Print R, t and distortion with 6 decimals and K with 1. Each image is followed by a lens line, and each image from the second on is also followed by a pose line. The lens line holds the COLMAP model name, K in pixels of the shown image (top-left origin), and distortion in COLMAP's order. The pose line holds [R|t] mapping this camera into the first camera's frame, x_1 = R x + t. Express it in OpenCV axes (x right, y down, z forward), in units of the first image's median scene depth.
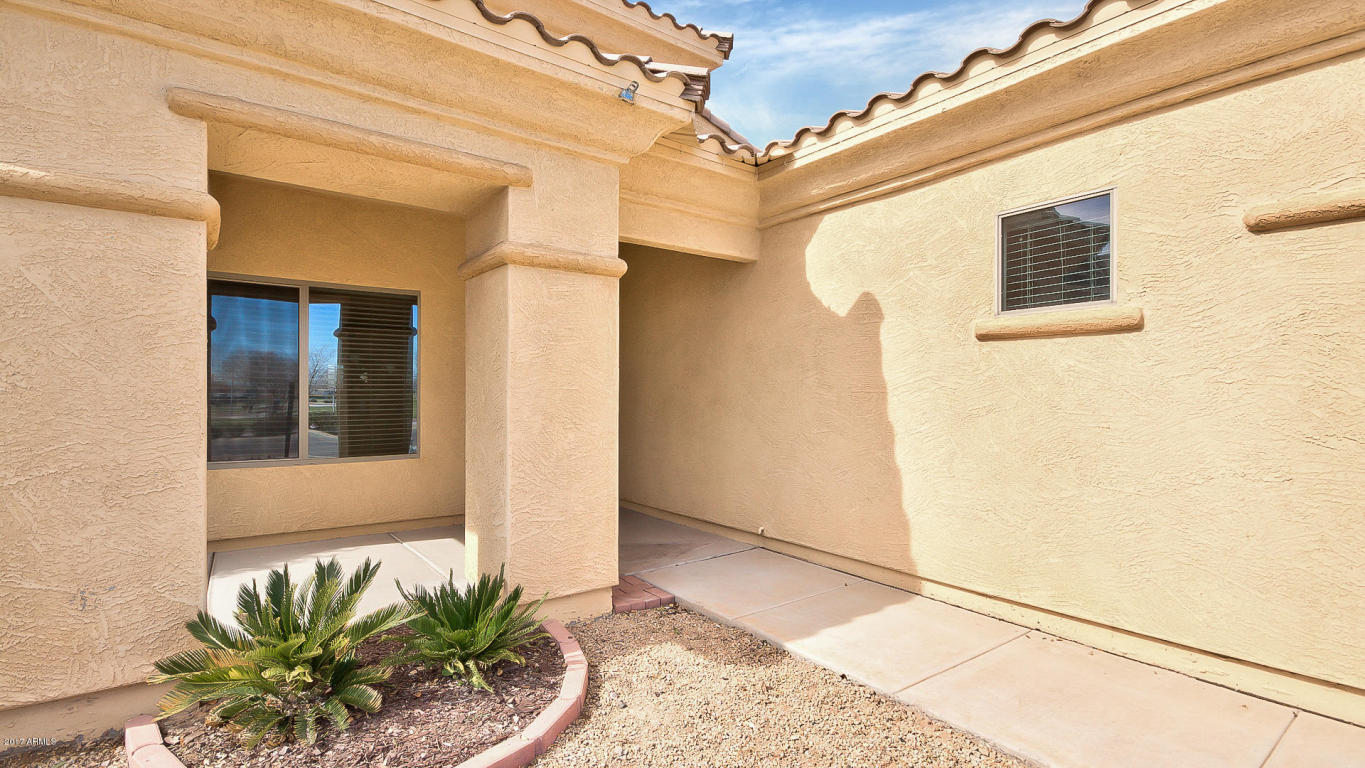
lens RADIAL K [[624.1, 0, 664.1], [0, 624.1, 389.6], [0, 0, 1]] dist [0.010257, -0.000165]
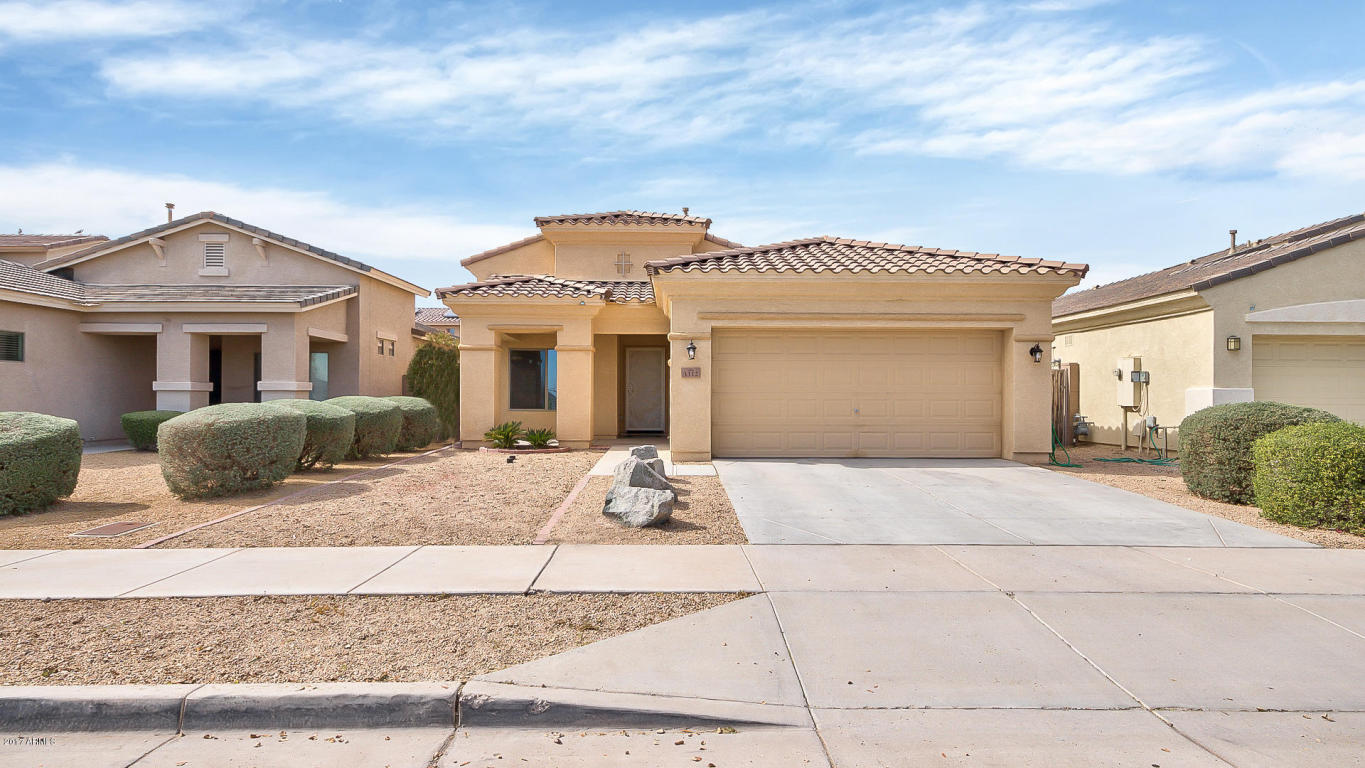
lens RADIAL K [[780.9, 0, 682.5], [0, 780.9, 384.0], [0, 0, 1]] dist [-0.004428, -0.000774]
pose [[0.804870, -0.010176, -0.593364, 2.999840], [0.008159, 0.999948, -0.006082, 0.033559], [0.593395, 0.000054, 0.804911, -2.244619]]
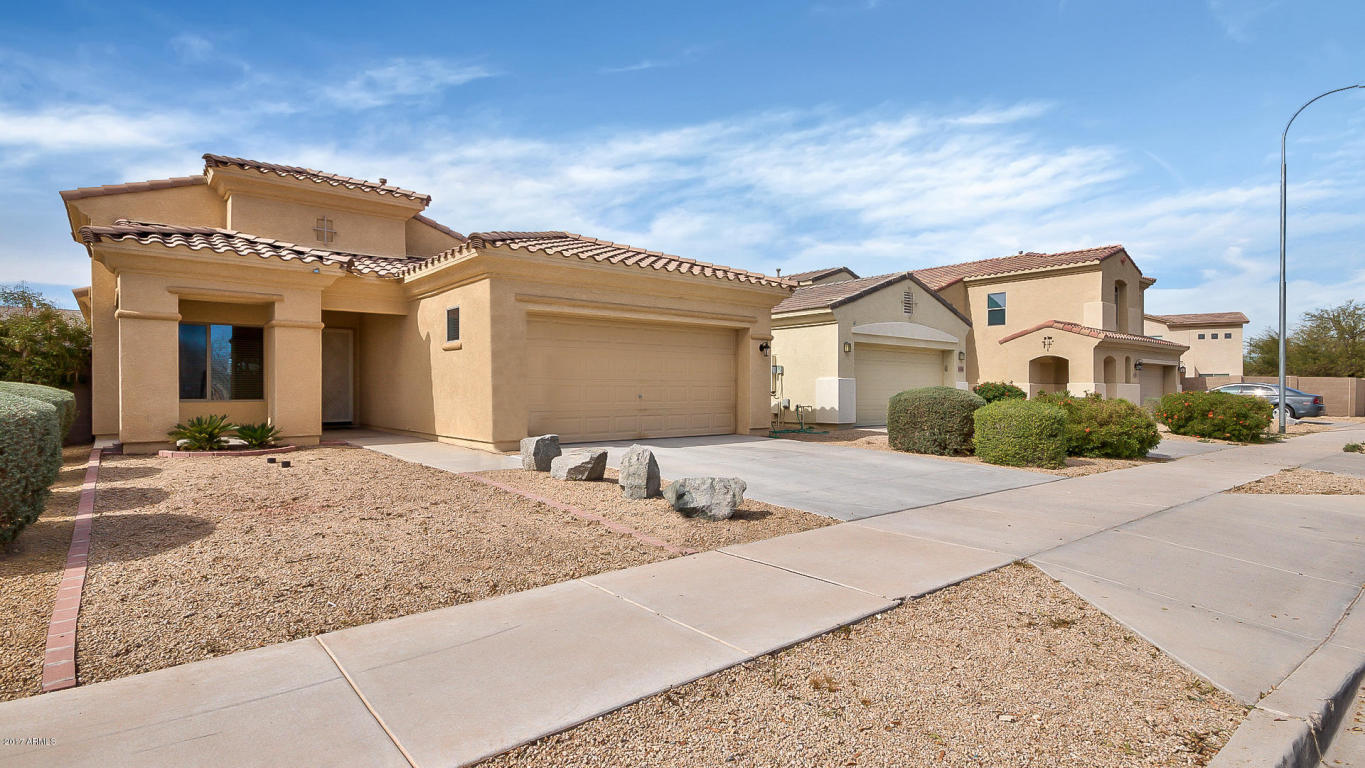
lens RADIAL K [[695.0, 0, 682.5], [0, 695.0, 384.0], [0, 0, 1]] dist [-0.001081, 0.011158]
pose [[0.998805, -0.000404, 0.048880, 1.504458], [0.000028, 0.999971, 0.007678, 0.054443], [-0.048882, -0.007668, 0.998775, -2.397960]]
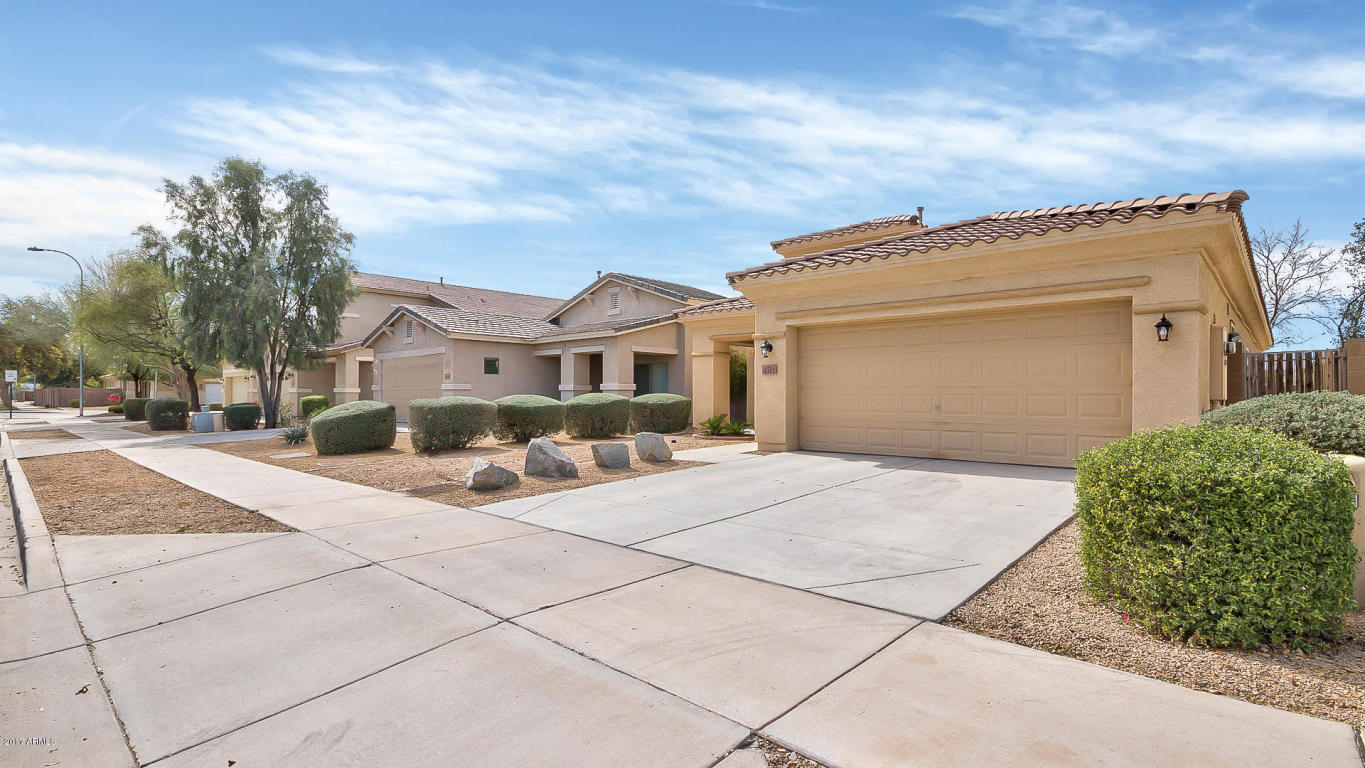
lens RADIAL K [[641.6, 0, 684.0], [0, 641.6, 406.8], [0, 0, 1]] dist [-0.001275, -0.000181]
pose [[0.183327, 0.014594, -0.982944, 3.979053], [0.012191, 0.999779, 0.017118, 0.085671], [0.982976, -0.015121, 0.183109, -0.339156]]
